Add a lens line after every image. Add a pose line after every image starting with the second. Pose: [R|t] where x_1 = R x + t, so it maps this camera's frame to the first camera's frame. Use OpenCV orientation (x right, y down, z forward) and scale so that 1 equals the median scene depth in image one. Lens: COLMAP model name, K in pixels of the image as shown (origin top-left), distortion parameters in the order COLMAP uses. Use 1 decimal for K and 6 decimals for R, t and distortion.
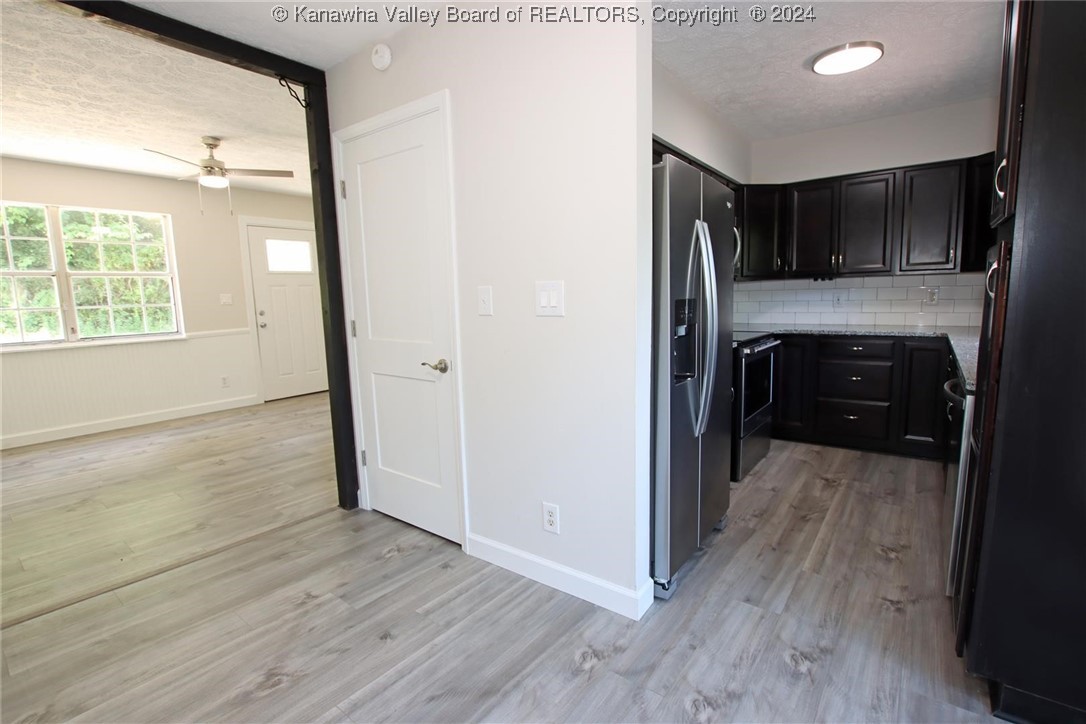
lens RADIAL K [[501.2, 0, 543.0], [0, 501.2, 362.0], [0, 0, 1]] dist [-0.031354, 0.006363]
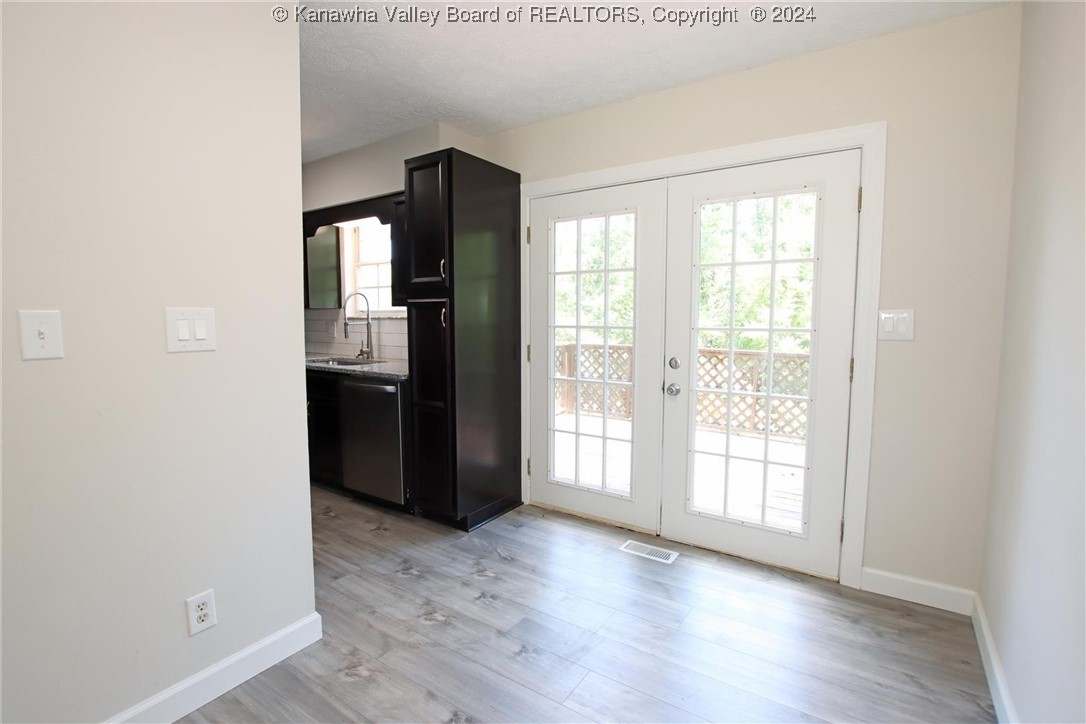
lens RADIAL K [[501.2, 0, 543.0], [0, 501.2, 362.0], [0, 0, 1]] dist [-0.031354, 0.006363]
pose [[-0.051753, -0.065377, 0.996518, -0.581599], [0.132612, 0.988568, 0.071743, -0.042400], [-0.989816, 0.135863, -0.042491, 0.359249]]
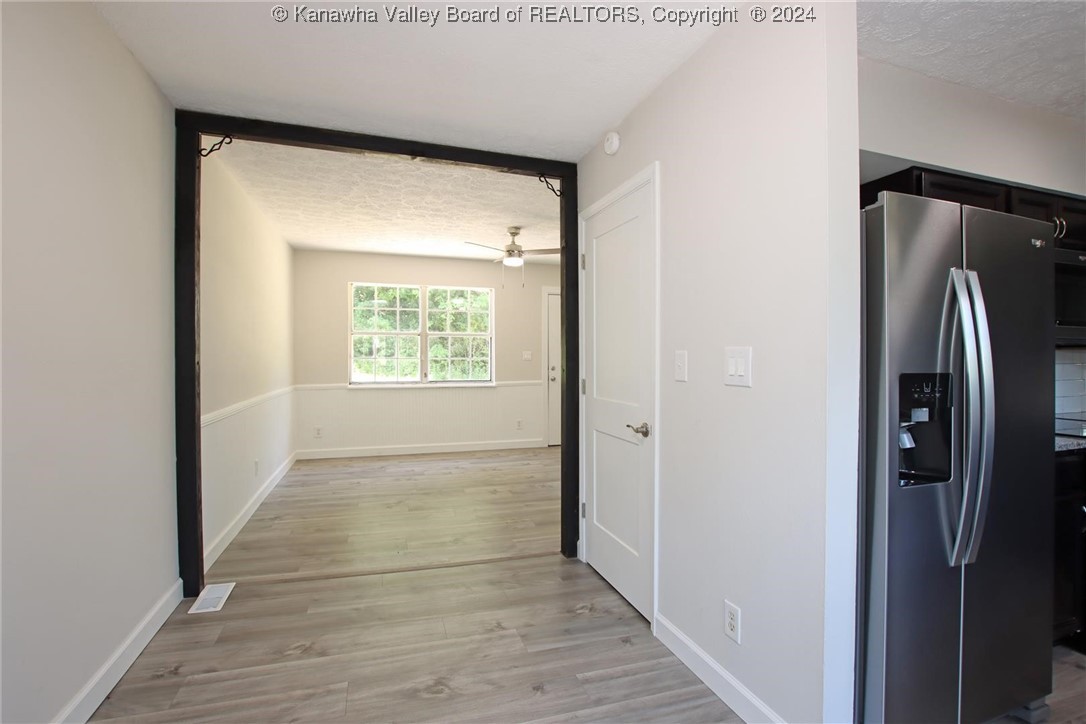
lens RADIAL K [[501.2, 0, 543.0], [0, 501.2, 362.0], [0, 0, 1]] dist [-0.031354, 0.006363]
pose [[0.826990, 0.031747, -0.561319, 0.163797], [-0.098862, 0.991059, -0.089600, -0.014682], [0.553456, 0.129591, 0.822735, 0.054358]]
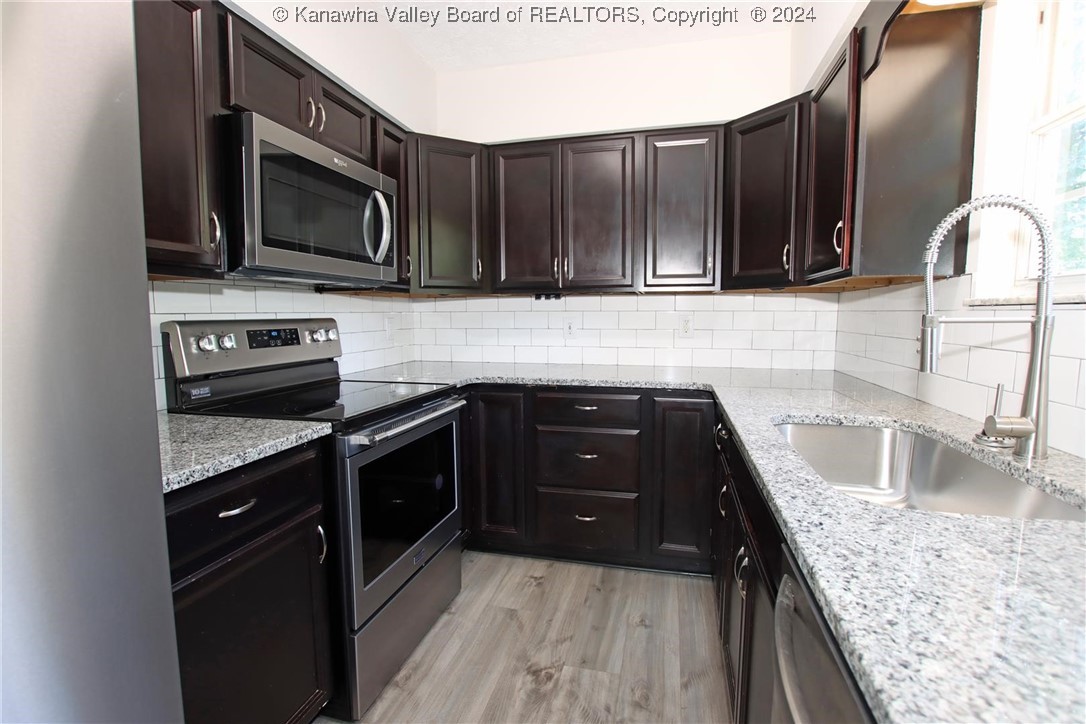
lens RADIAL K [[501.2, 0, 543.0], [0, 501.2, 362.0], [0, 0, 1]] dist [-0.031354, 0.006363]
pose [[0.917621, -0.011300, 0.397295, 0.453990], [0.029251, 0.998805, -0.039152, -0.083777], [-0.396378, 0.047548, 0.916855, 0.609519]]
